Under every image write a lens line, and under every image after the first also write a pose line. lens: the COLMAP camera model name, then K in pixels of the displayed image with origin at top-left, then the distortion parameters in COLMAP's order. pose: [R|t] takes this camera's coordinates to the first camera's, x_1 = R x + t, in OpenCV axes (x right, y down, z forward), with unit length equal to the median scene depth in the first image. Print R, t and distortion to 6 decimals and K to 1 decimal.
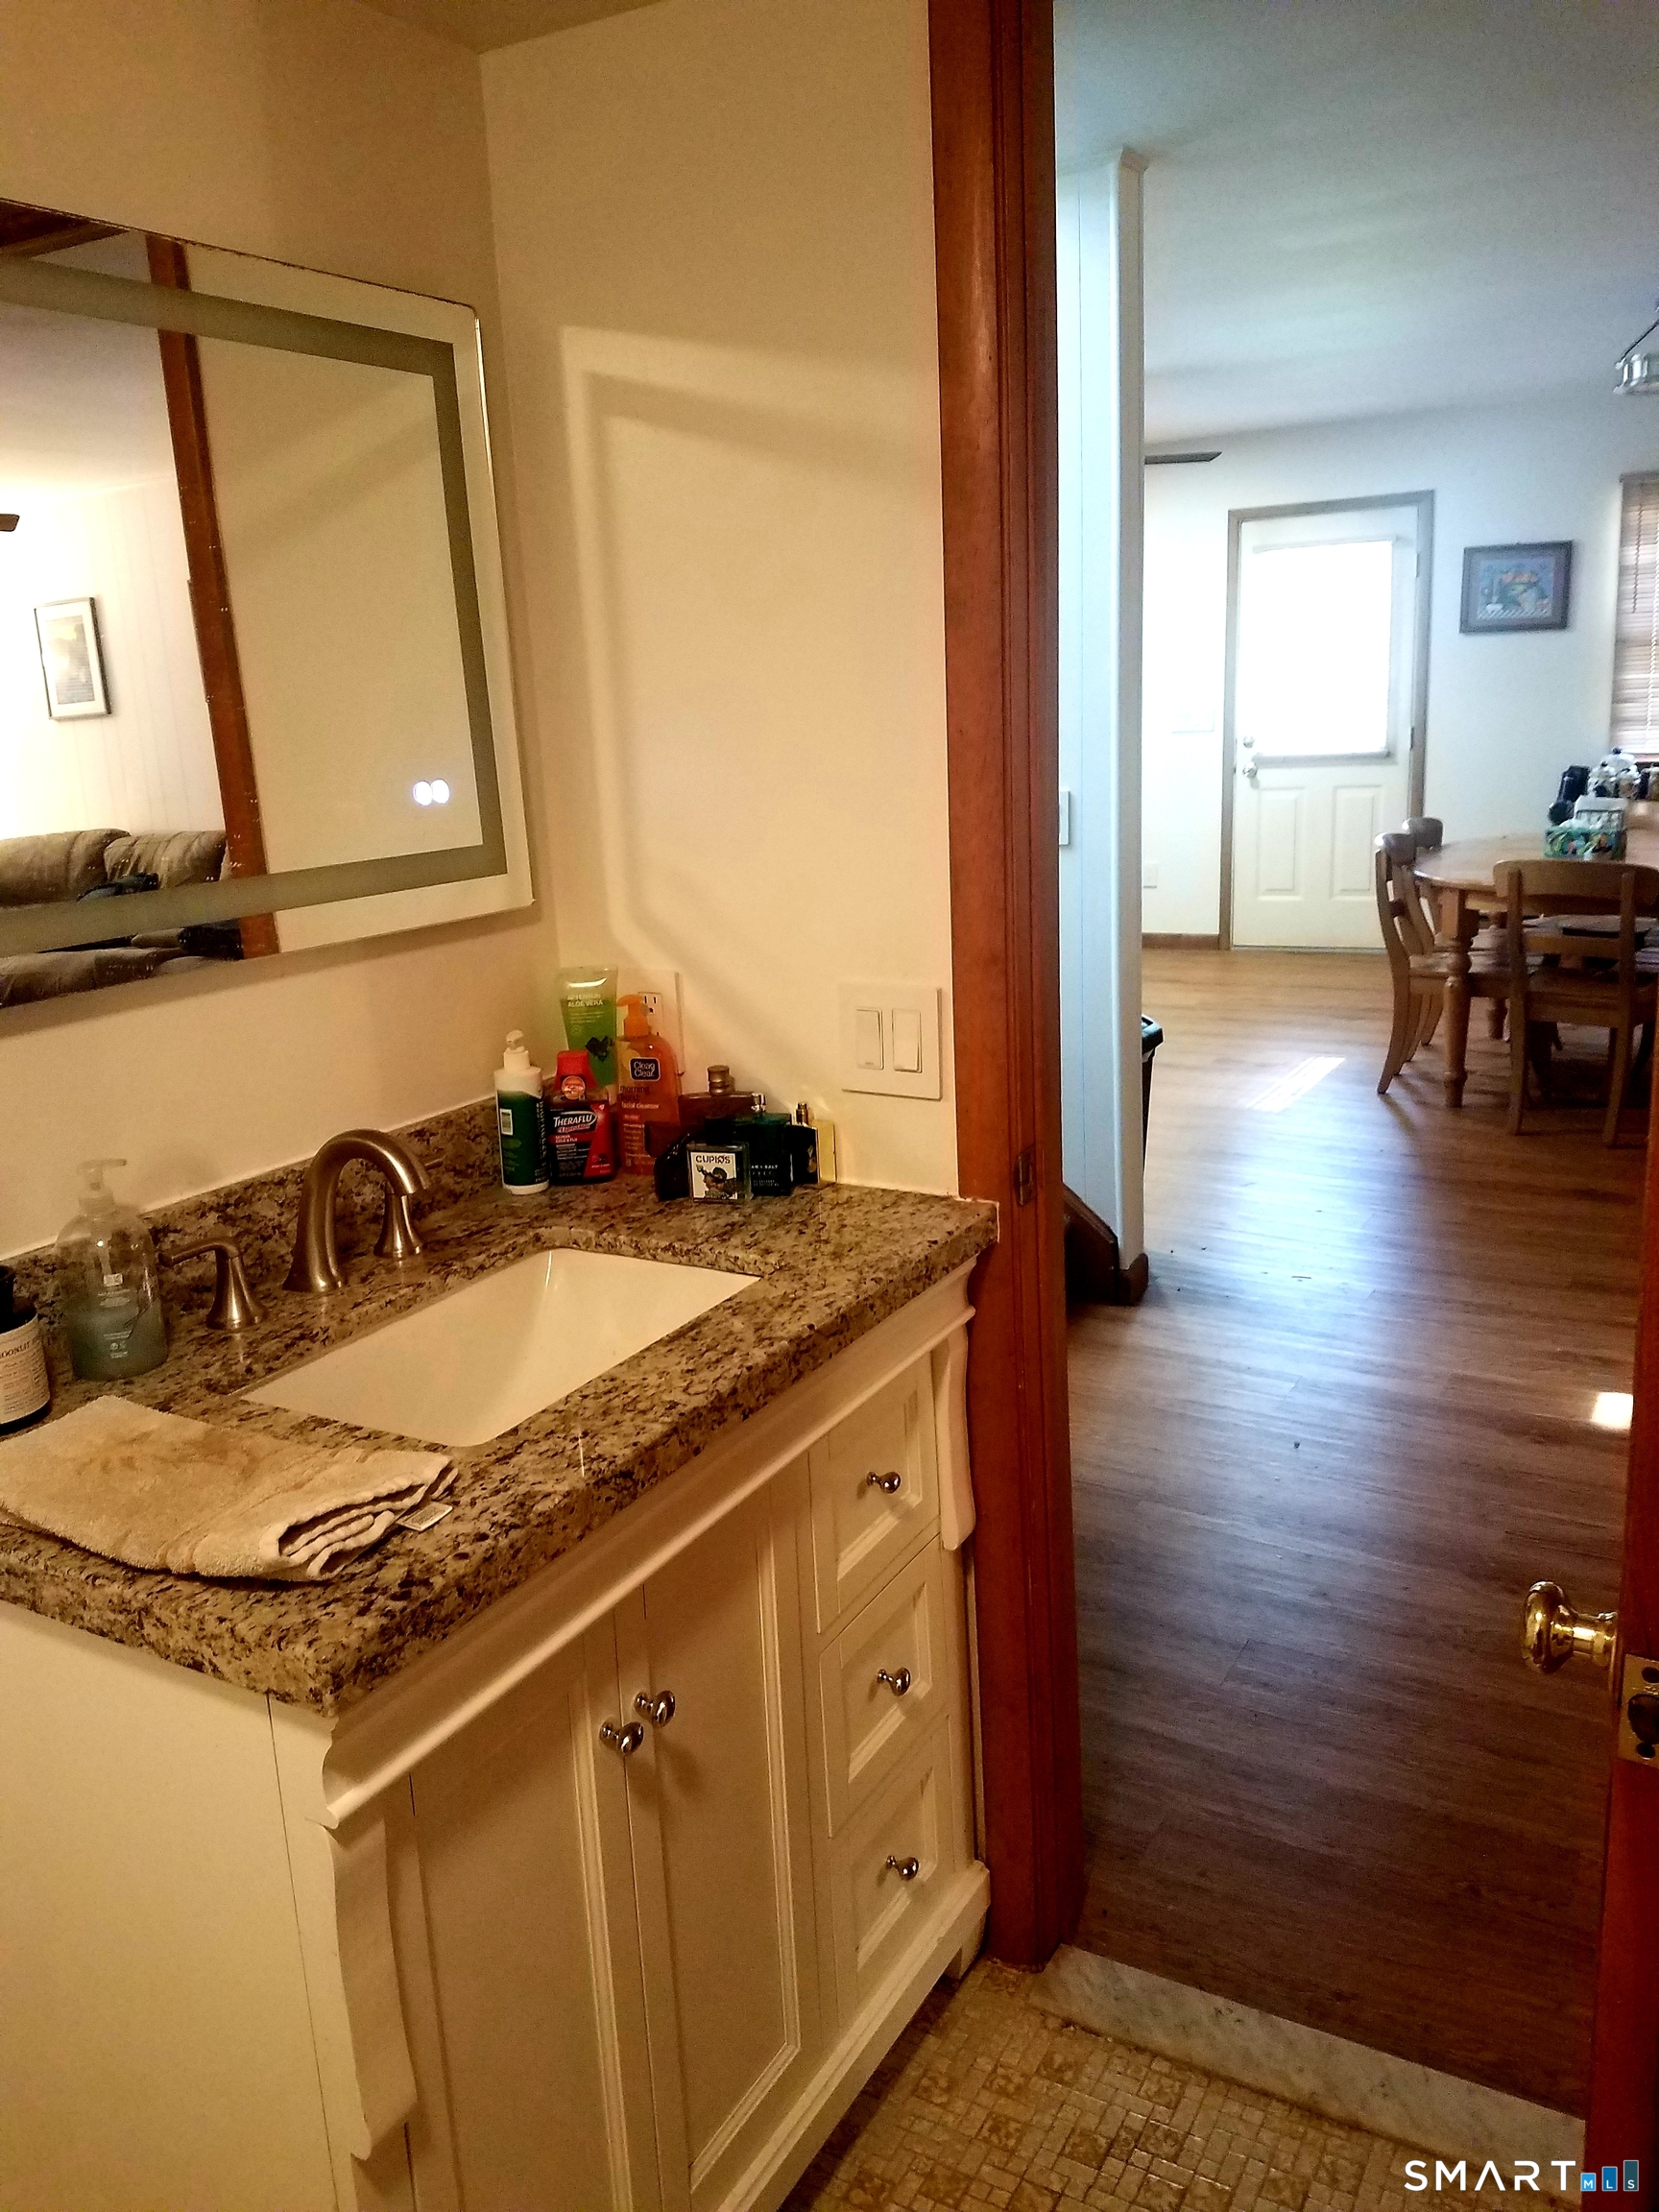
lens RADIAL K [[1730.6, 0, 811.0], [0, 1730.6, 1099.7], [0, 0, 1]] dist [0.380097, -0.690887]
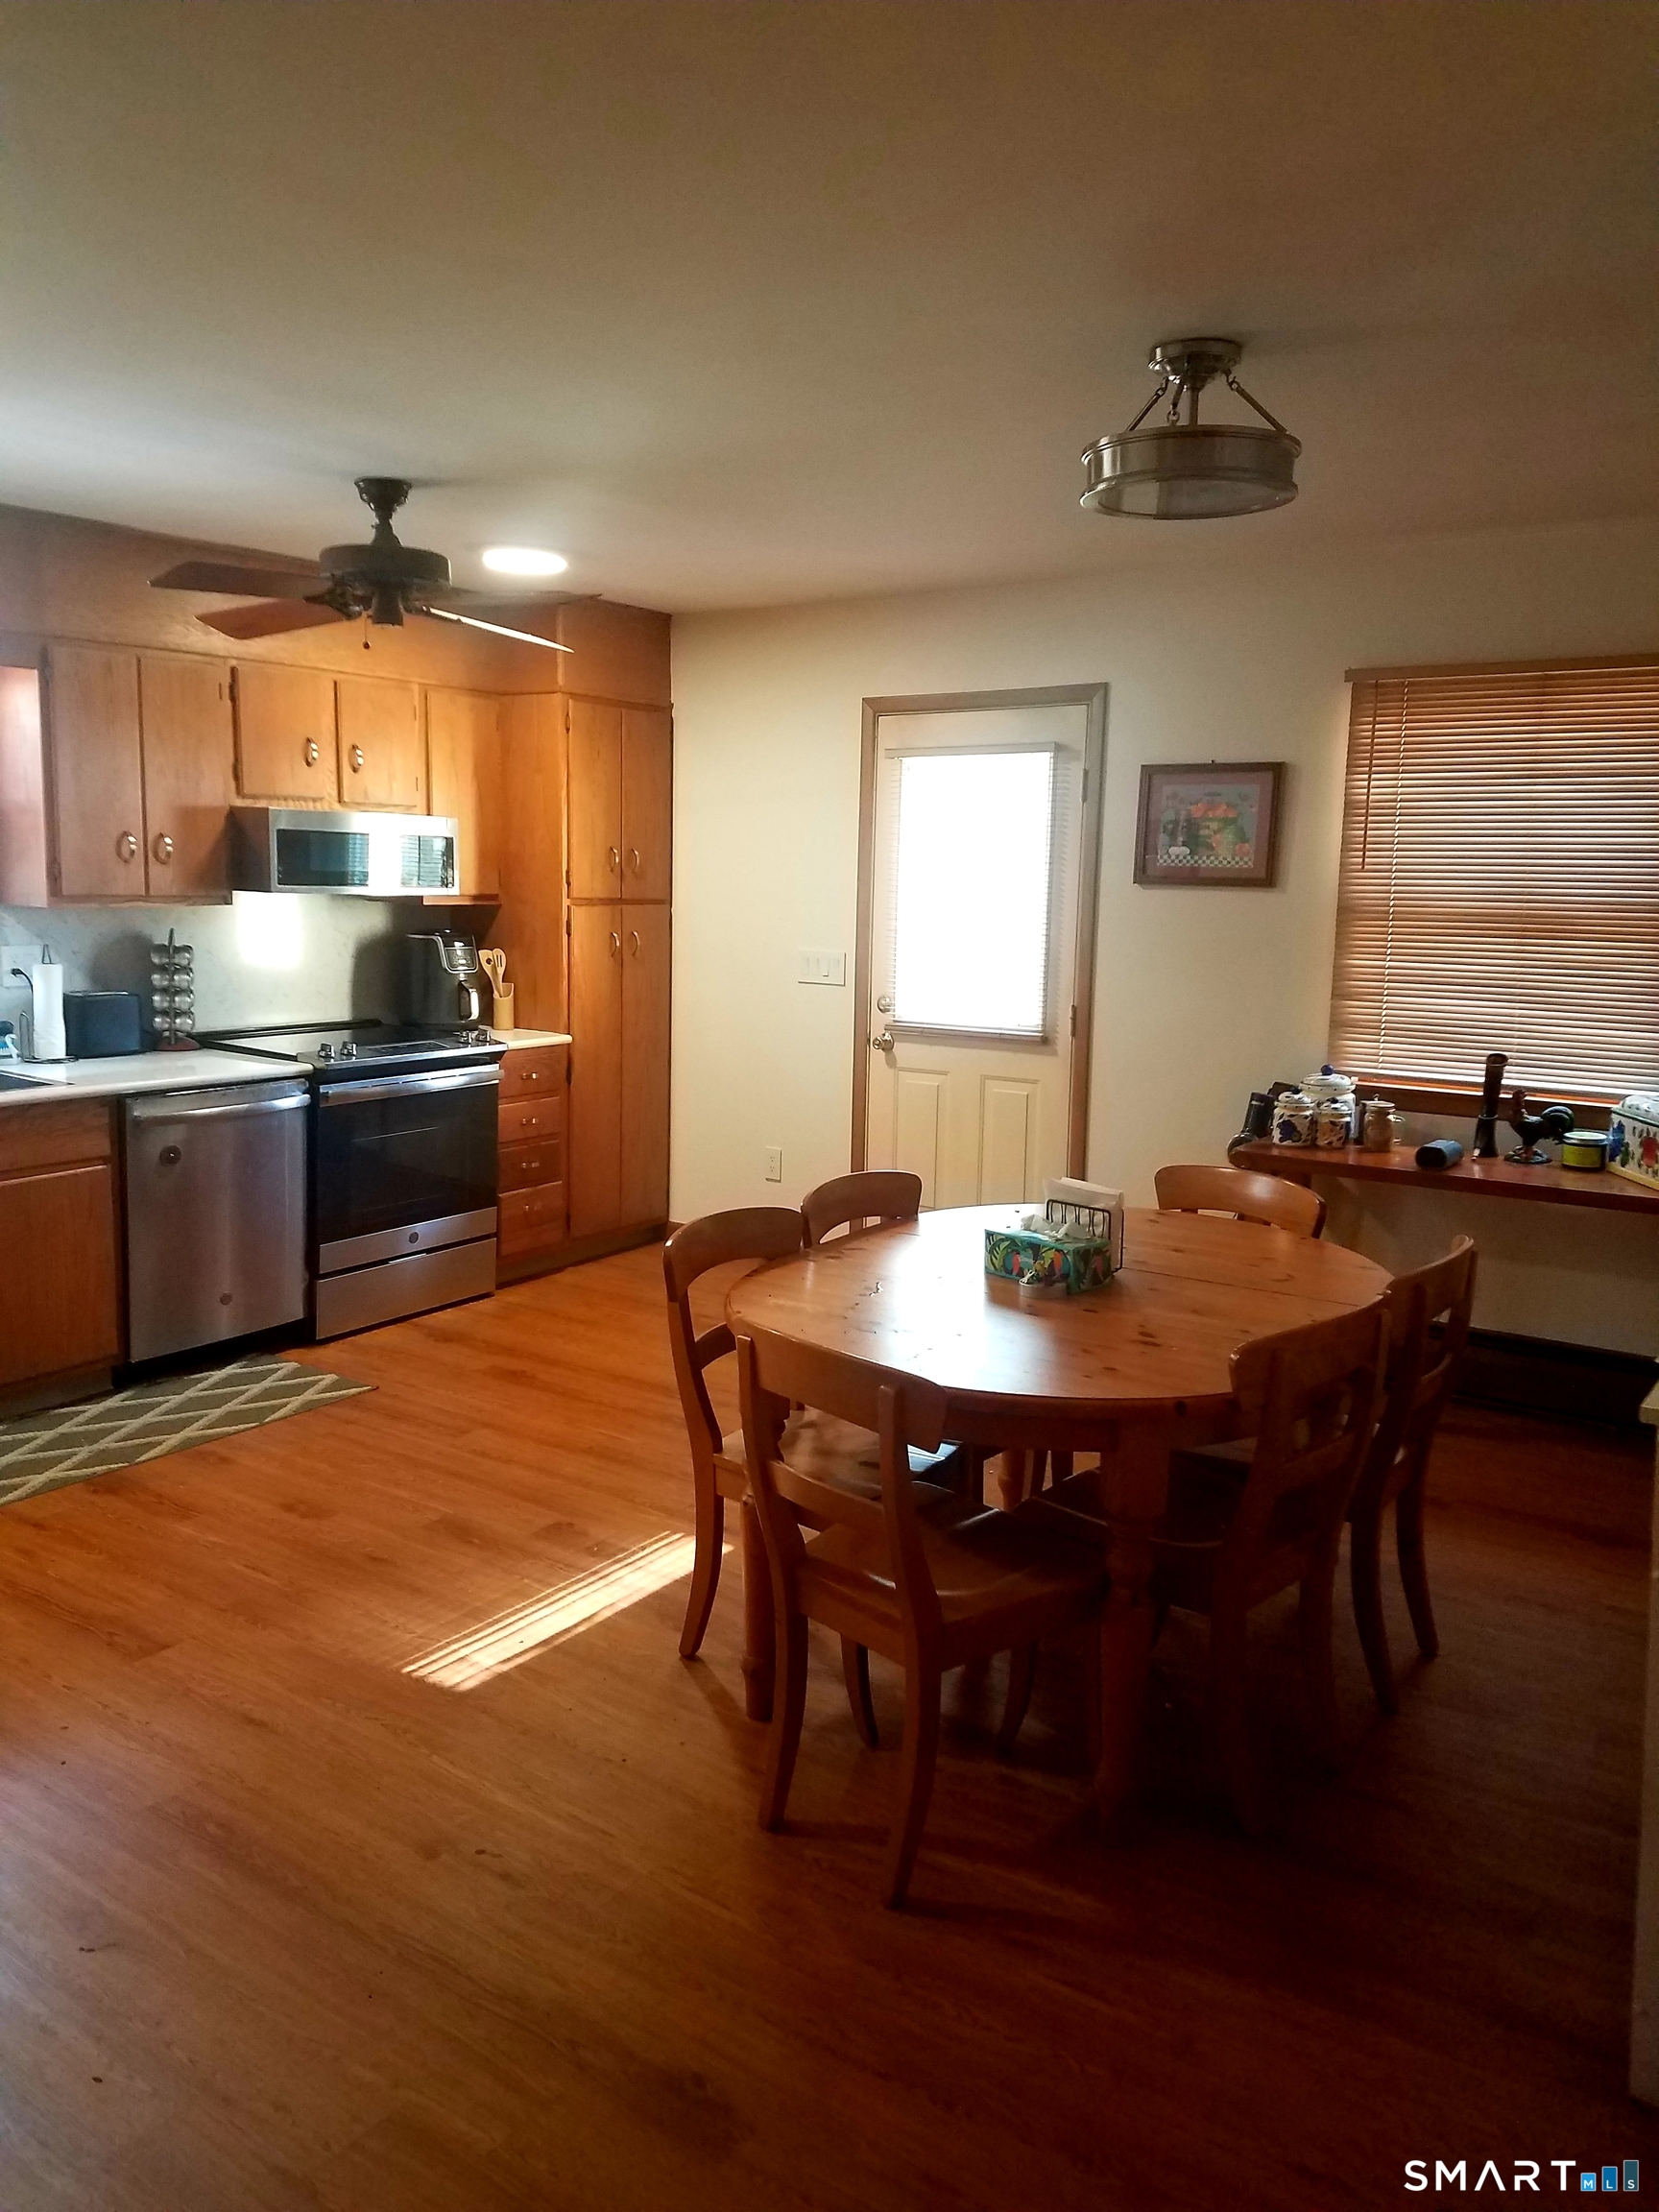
lens RADIAL K [[1709.6, 0, 803.7], [0, 1709.6, 1109.3], [0, 0, 1]] dist [0.239880, -0.461617]
pose [[0.991798, 0.073708, -0.104425, 0.312222], [-0.082247, 0.993398, -0.079969, -0.107045], [0.097841, 0.087901, 0.991313, 0.333074]]
